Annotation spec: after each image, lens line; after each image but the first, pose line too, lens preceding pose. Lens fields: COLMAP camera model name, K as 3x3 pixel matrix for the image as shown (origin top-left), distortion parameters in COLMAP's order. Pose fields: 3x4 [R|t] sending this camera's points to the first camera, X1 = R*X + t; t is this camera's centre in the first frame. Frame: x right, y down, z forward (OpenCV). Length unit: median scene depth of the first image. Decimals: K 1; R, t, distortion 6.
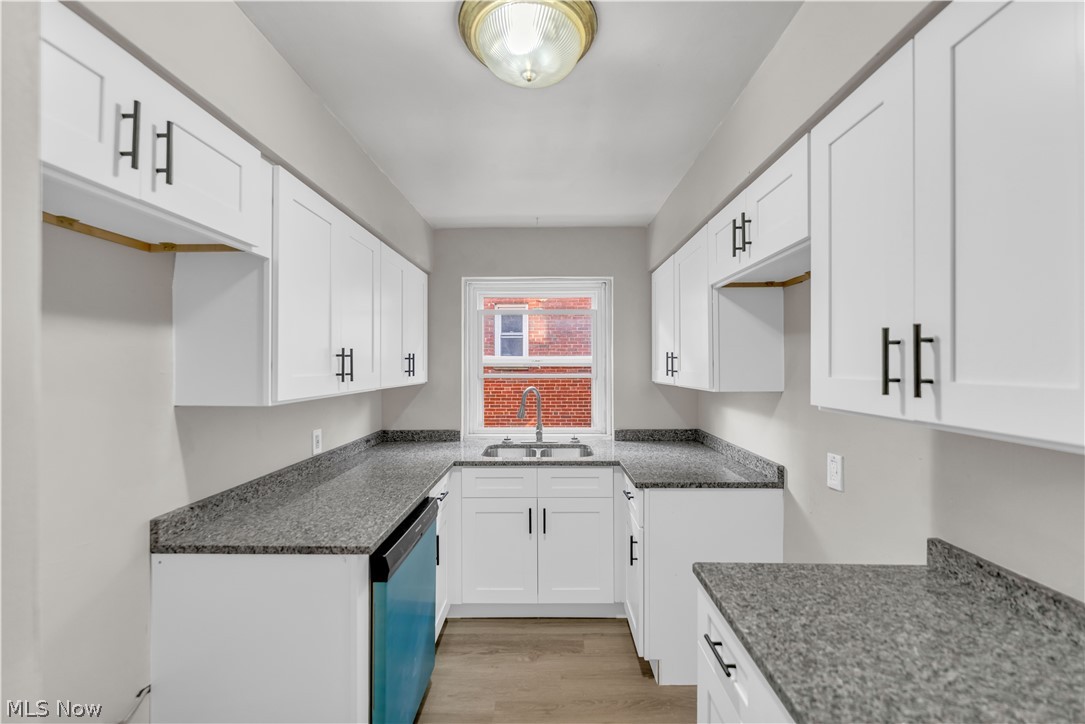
lens RADIAL K [[445.9, 0, 543.8], [0, 445.9, 364.0], [0, 0, 1]] dist [0.000300, -0.000390]
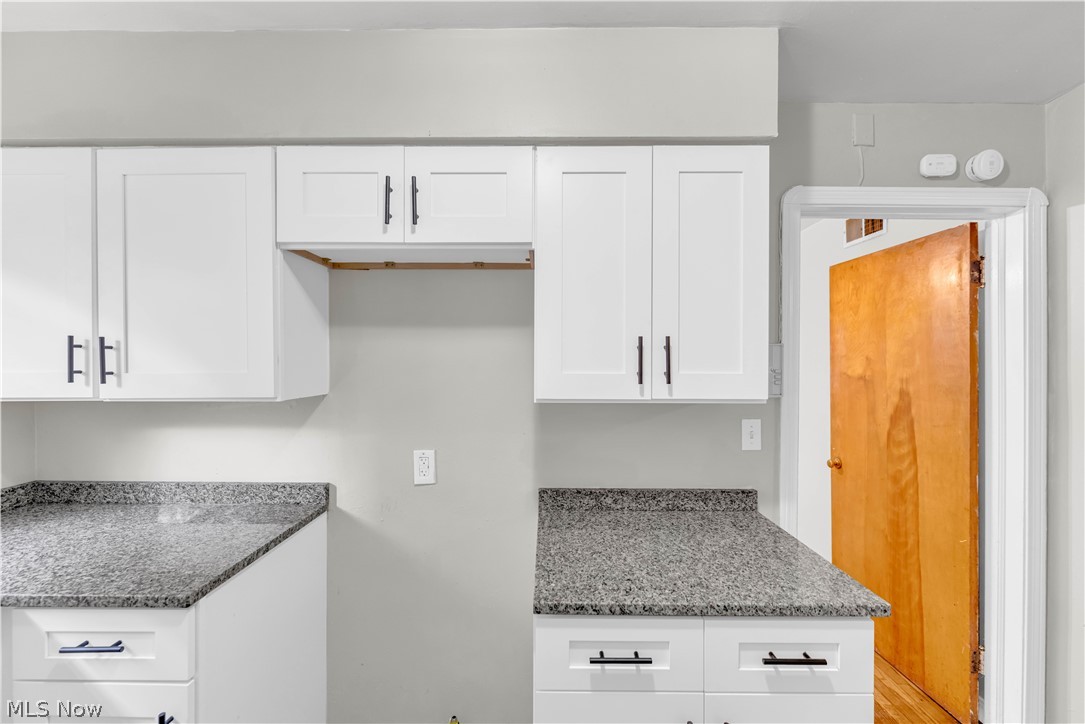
lens RADIAL K [[445.9, 0, 543.8], [0, 445.9, 364.0], [0, 0, 1]] dist [0.000300, -0.000390]
pose [[-0.009555, -0.007313, 0.999928, -0.562368], [-0.003932, 0.999966, 0.007276, -0.002696], [-0.999947, -0.003863, -0.009584, 1.143433]]
